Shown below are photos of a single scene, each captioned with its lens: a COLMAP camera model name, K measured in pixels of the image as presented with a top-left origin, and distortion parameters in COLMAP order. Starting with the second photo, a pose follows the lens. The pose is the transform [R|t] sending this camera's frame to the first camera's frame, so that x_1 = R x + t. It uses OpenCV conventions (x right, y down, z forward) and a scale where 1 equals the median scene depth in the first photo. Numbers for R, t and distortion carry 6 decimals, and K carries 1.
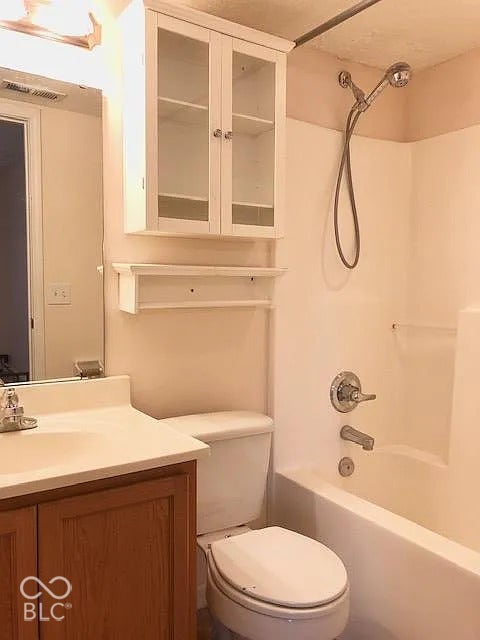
lens RADIAL K [[522.1, 0, 240.0], [0, 522.1, 320.0], [0, 0, 1]] dist [0.065766, -0.145490]
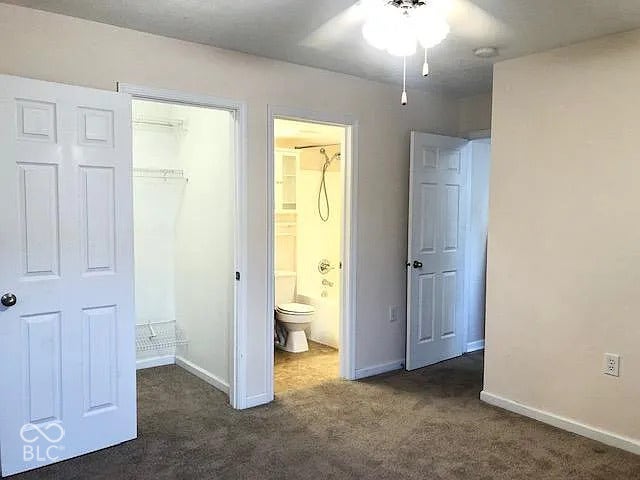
lens RADIAL K [[522.1, 0, 320.0], [0, 522.1, 240.0], [0, 0, 1]] dist [0.065766, -0.145490]
pose [[0.995860, -0.008000, 0.090549, -0.067774], [0.007740, 0.999965, 0.003231, -0.011980], [-0.090572, -0.002516, 0.995887, -1.857290]]
